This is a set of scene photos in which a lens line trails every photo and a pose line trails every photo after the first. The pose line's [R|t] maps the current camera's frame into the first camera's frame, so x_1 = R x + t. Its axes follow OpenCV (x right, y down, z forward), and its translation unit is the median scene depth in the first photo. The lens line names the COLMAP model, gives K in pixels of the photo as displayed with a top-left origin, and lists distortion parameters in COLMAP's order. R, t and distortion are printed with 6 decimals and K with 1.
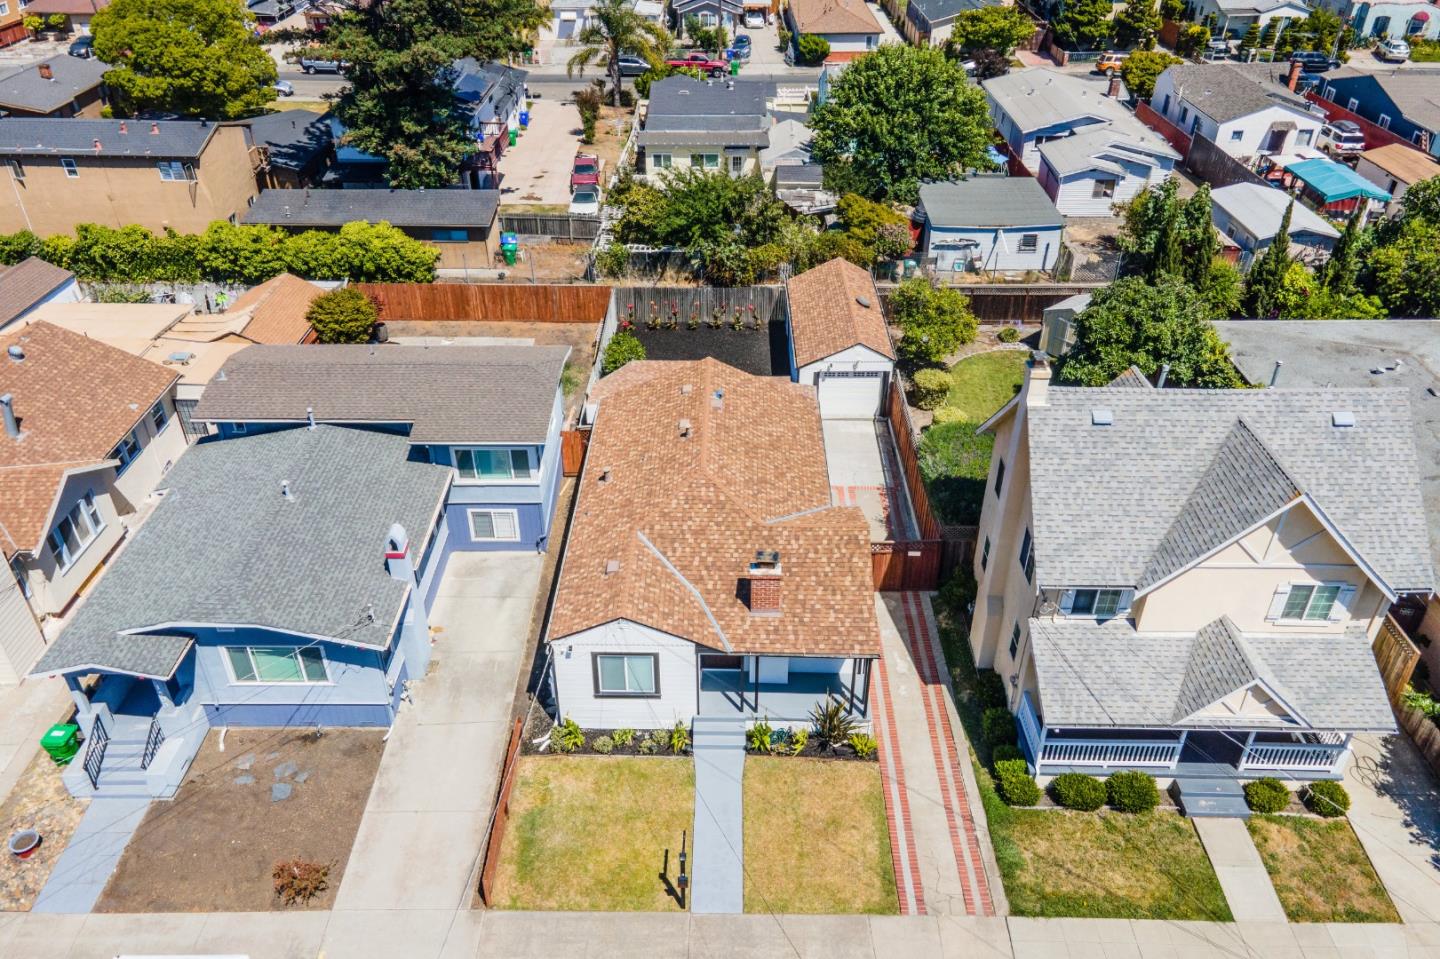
lens RADIAL K [[975.3, 0, 720.0], [0, 975.3, 479.5], [0, 0, 1]] dist [0.022582, 0.002695]
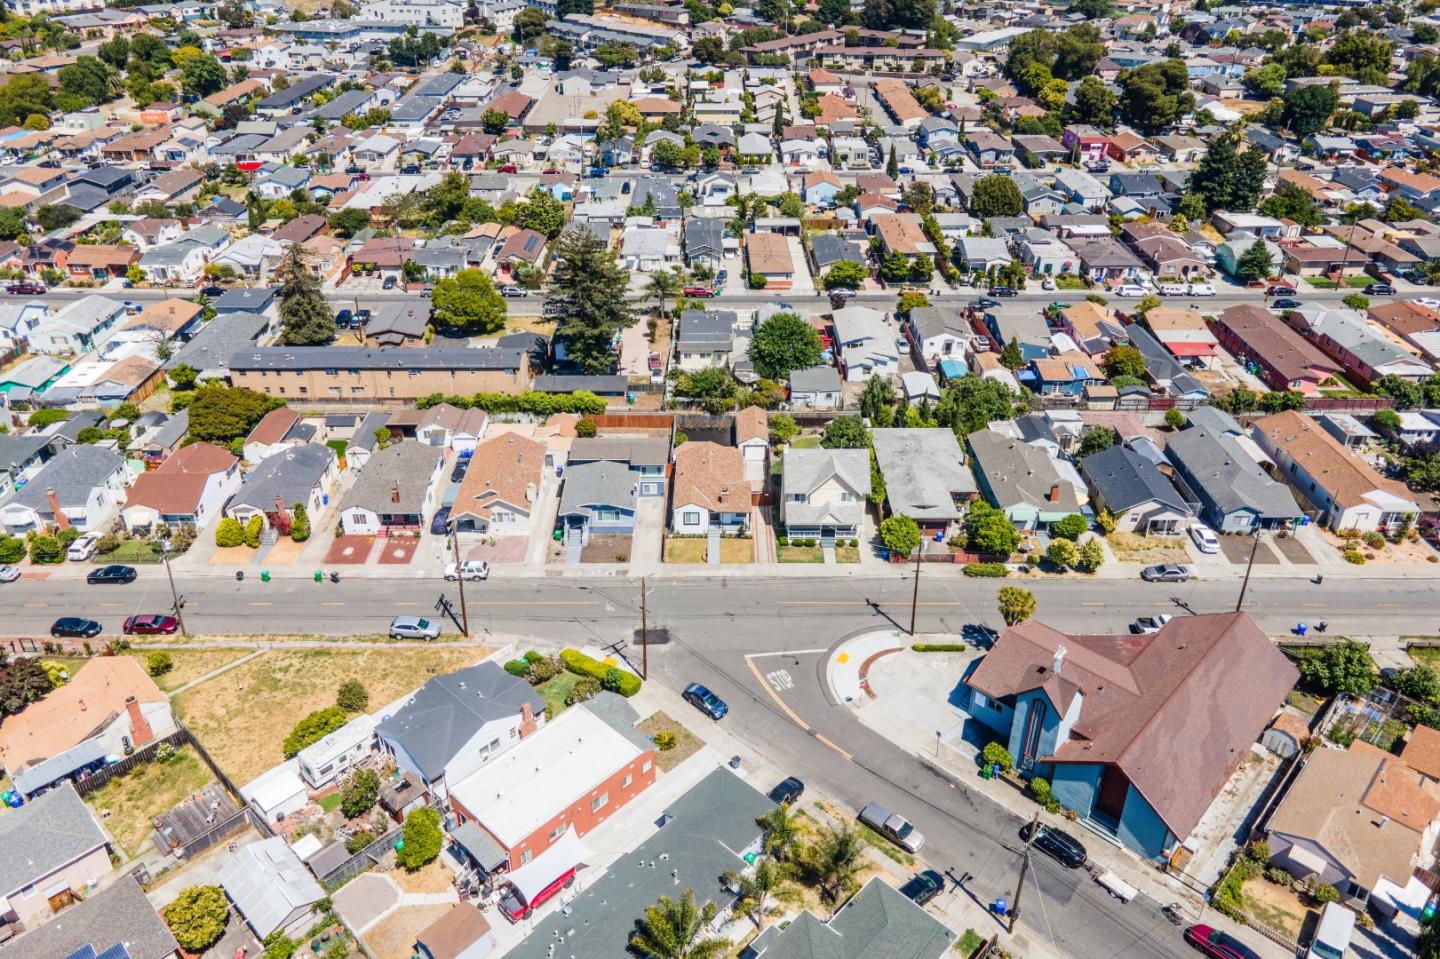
lens RADIAL K [[975.3, 0, 720.0], [0, 975.3, 479.5], [0, 0, 1]] dist [0.022582, 0.002695]
pose [[0.999924, -0.004200, 0.011599, -0.011849], [0.005015, 0.997455, -0.071125, 0.177794], [-0.011271, 0.071178, 0.997400, -1.693640]]
